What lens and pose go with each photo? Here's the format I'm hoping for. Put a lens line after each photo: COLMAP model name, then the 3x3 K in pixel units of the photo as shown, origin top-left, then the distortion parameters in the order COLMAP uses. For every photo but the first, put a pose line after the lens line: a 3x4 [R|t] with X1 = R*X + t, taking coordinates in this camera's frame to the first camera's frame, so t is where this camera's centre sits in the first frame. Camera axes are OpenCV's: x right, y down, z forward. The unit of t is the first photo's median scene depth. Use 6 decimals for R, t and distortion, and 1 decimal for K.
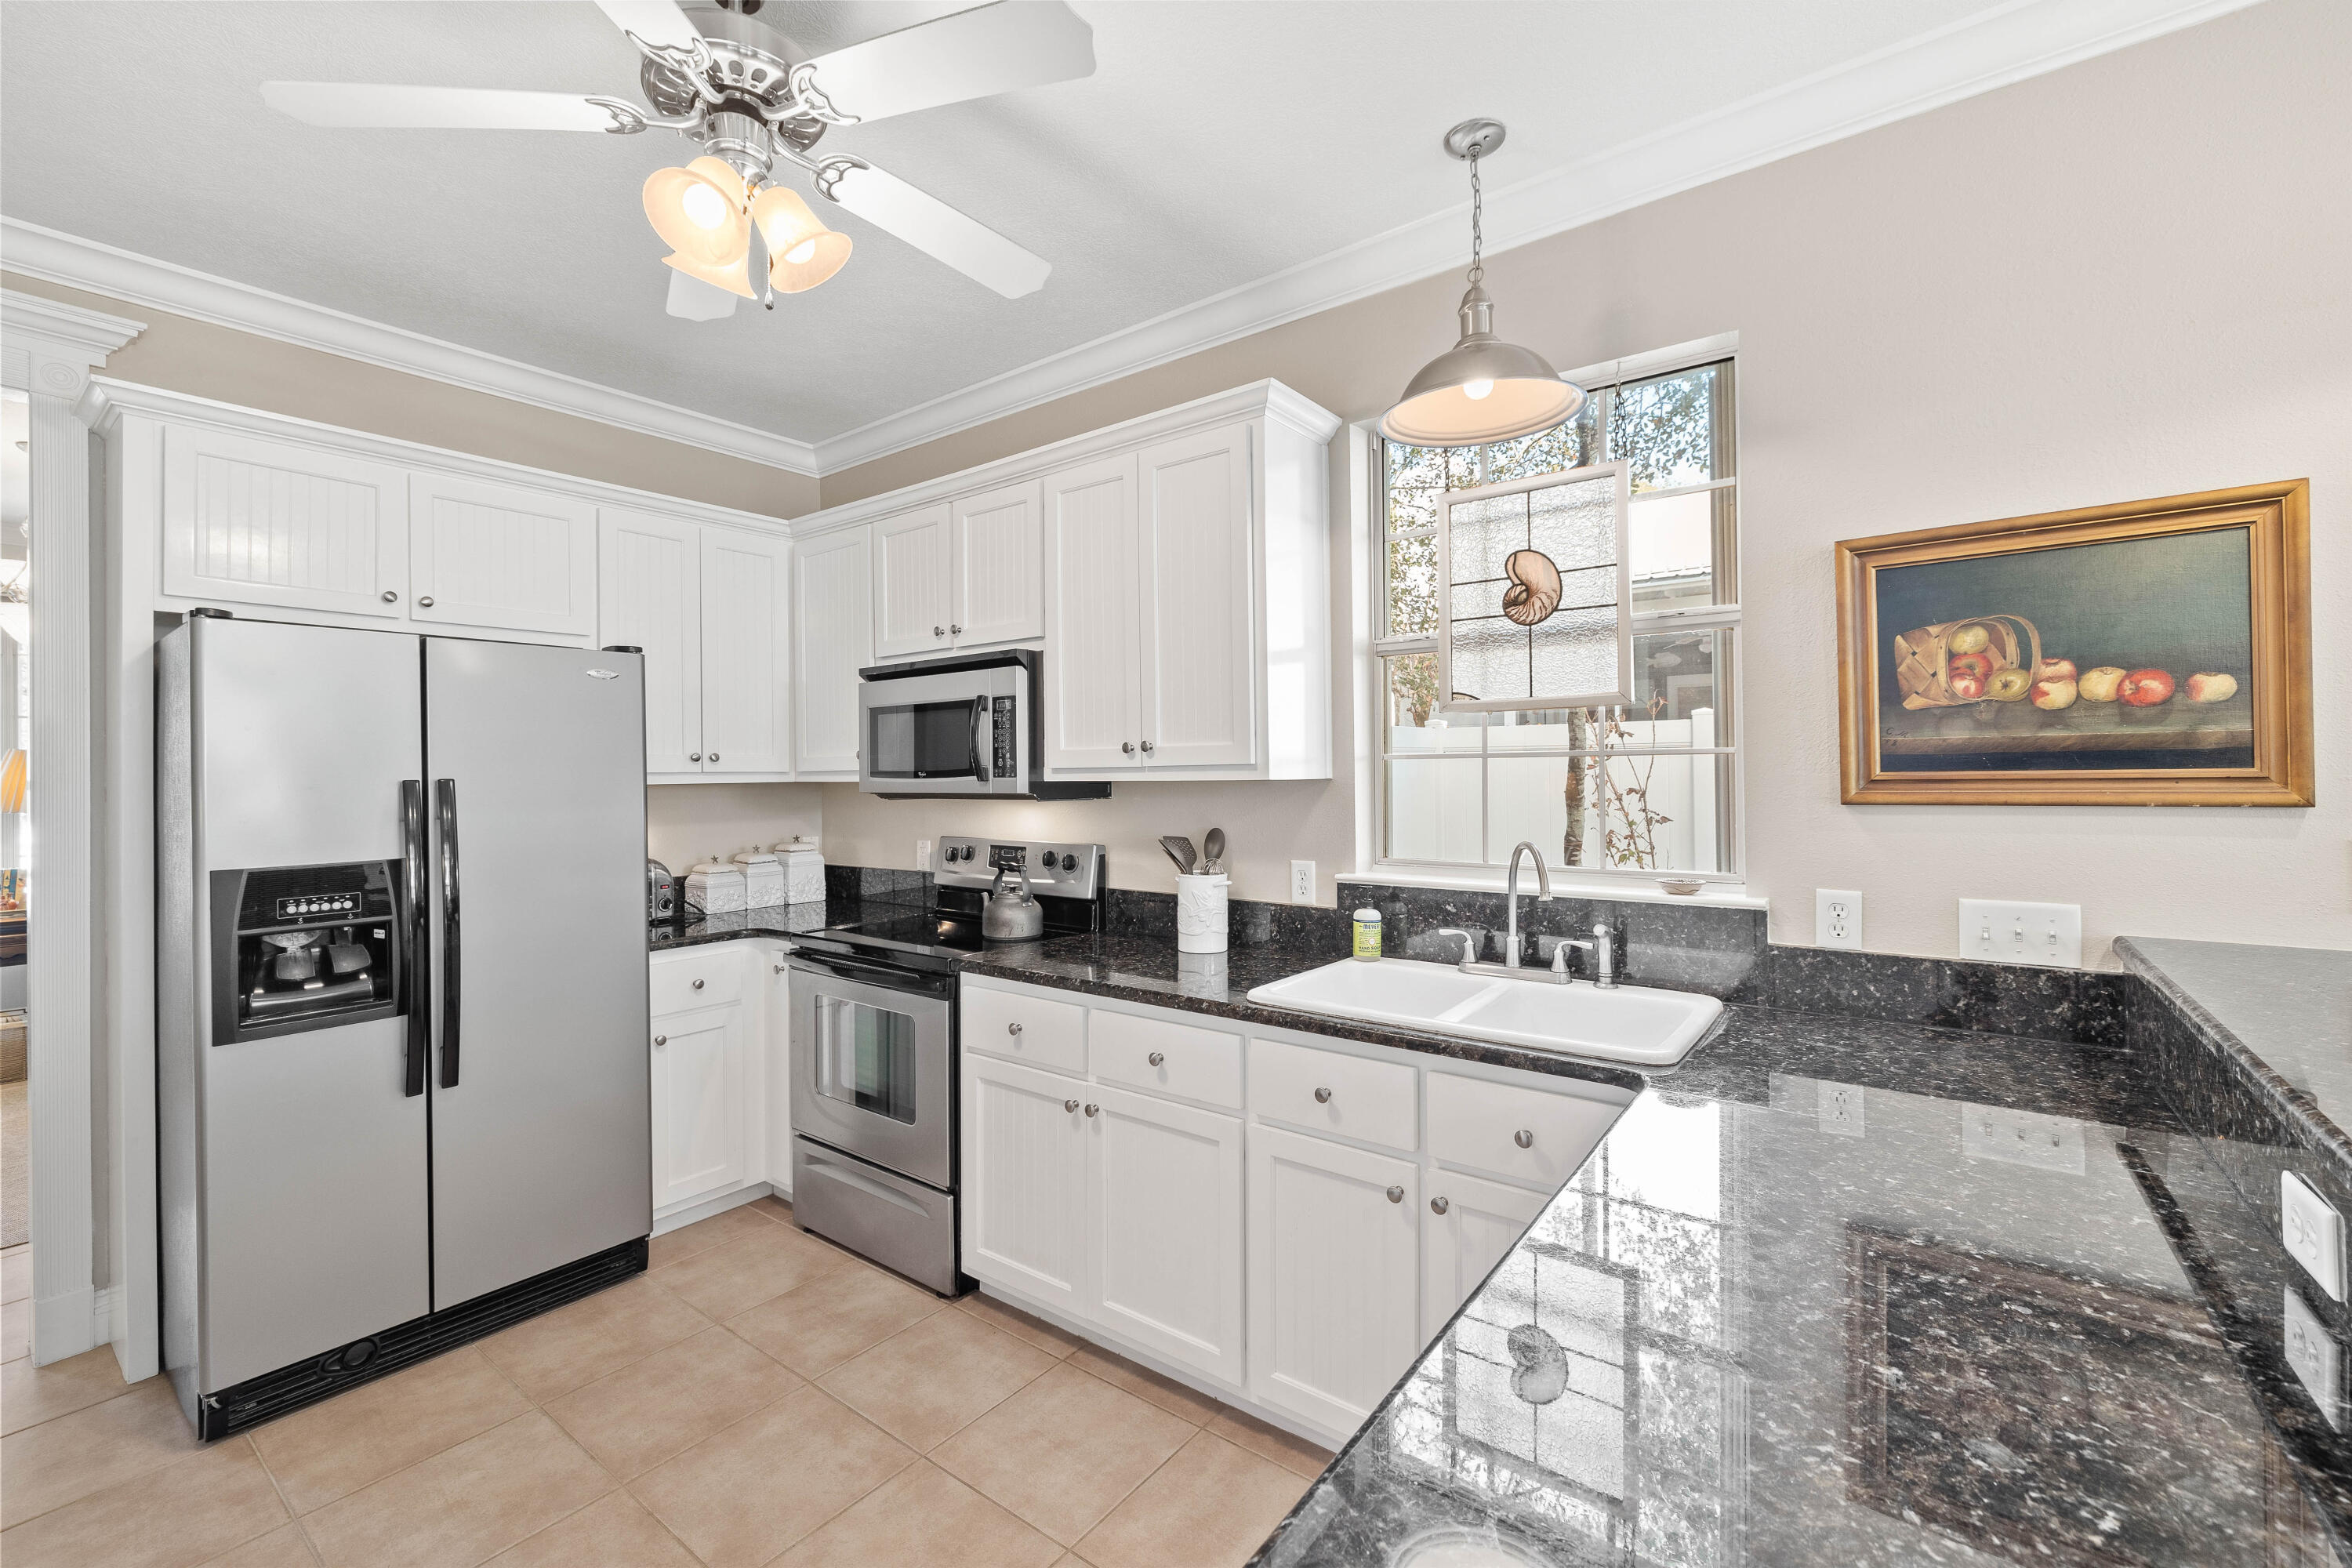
lens RADIAL K [[973.9, 0, 1179.9], [0, 973.9, 775.4], [0, 0, 1]] dist [0.002741, -0.000102]
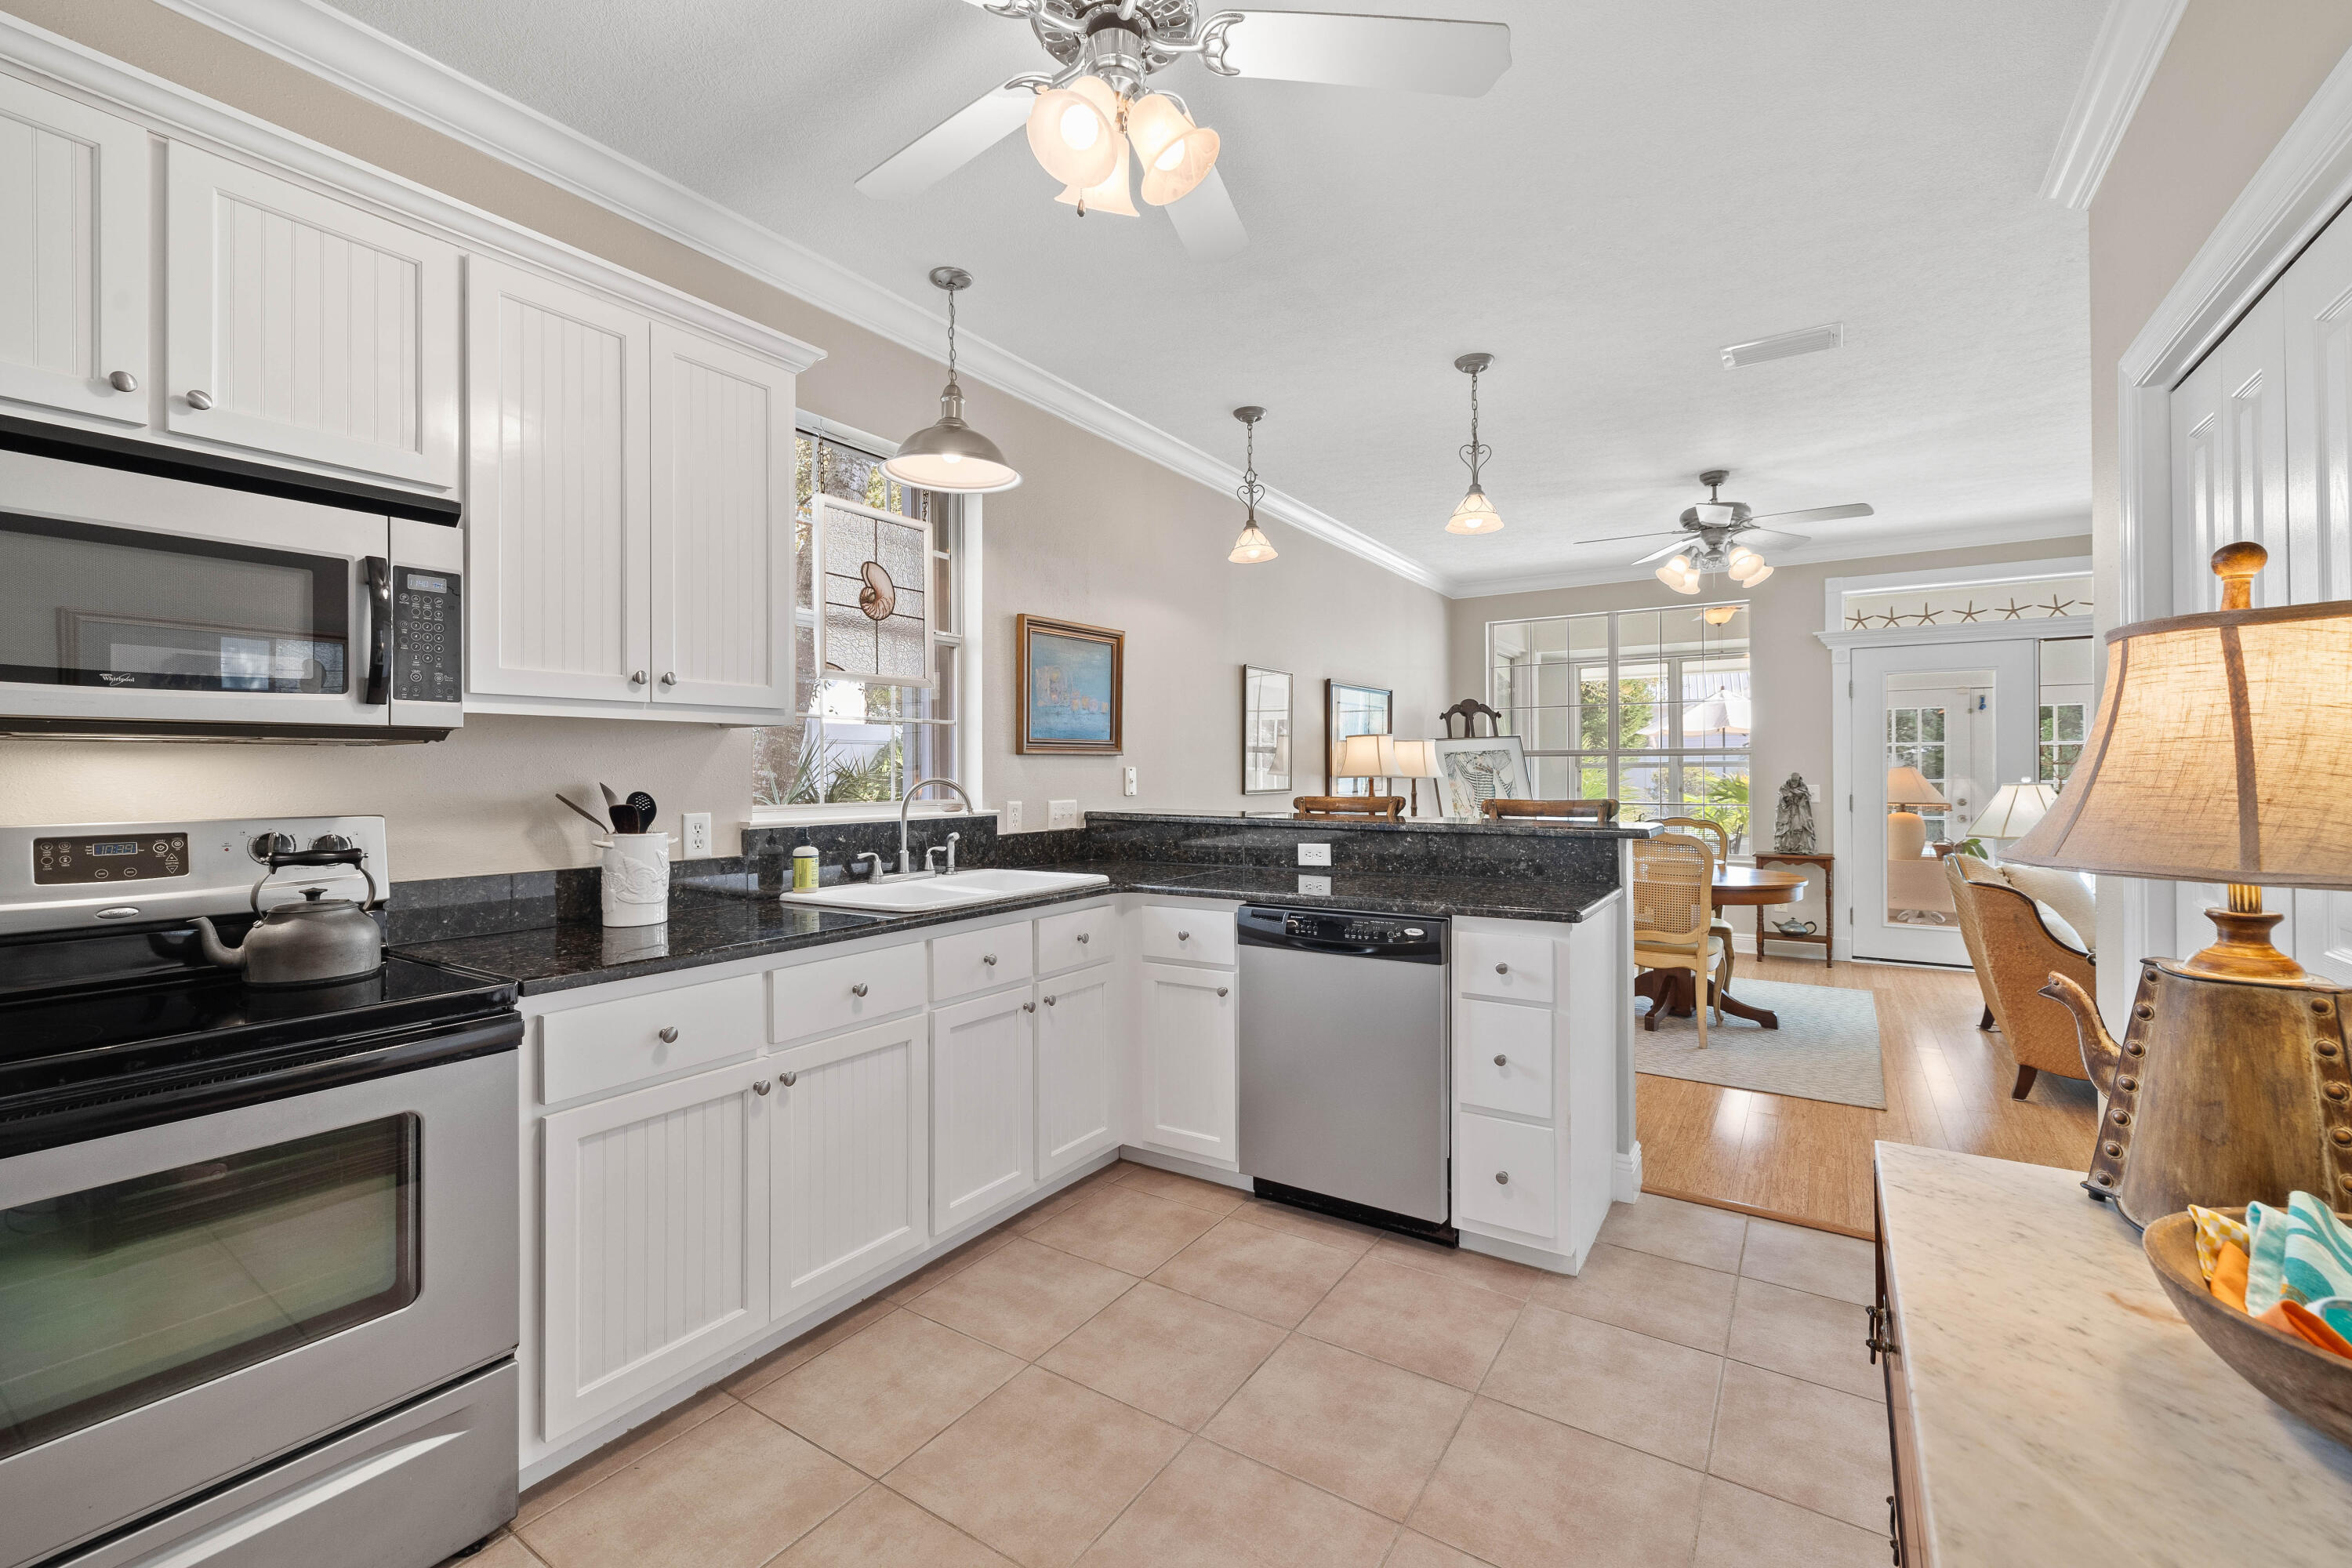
lens RADIAL K [[973.9, 0, 1183.2], [0, 973.9, 768.6], [0, 0, 1]] dist [0.002741, -0.000102]
pose [[-0.074098, 0.008673, 0.997213, -0.995135], [-0.000587, 0.999962, -0.008741, 0.059441], [-0.997251, -0.001233, -0.074090, 0.680676]]
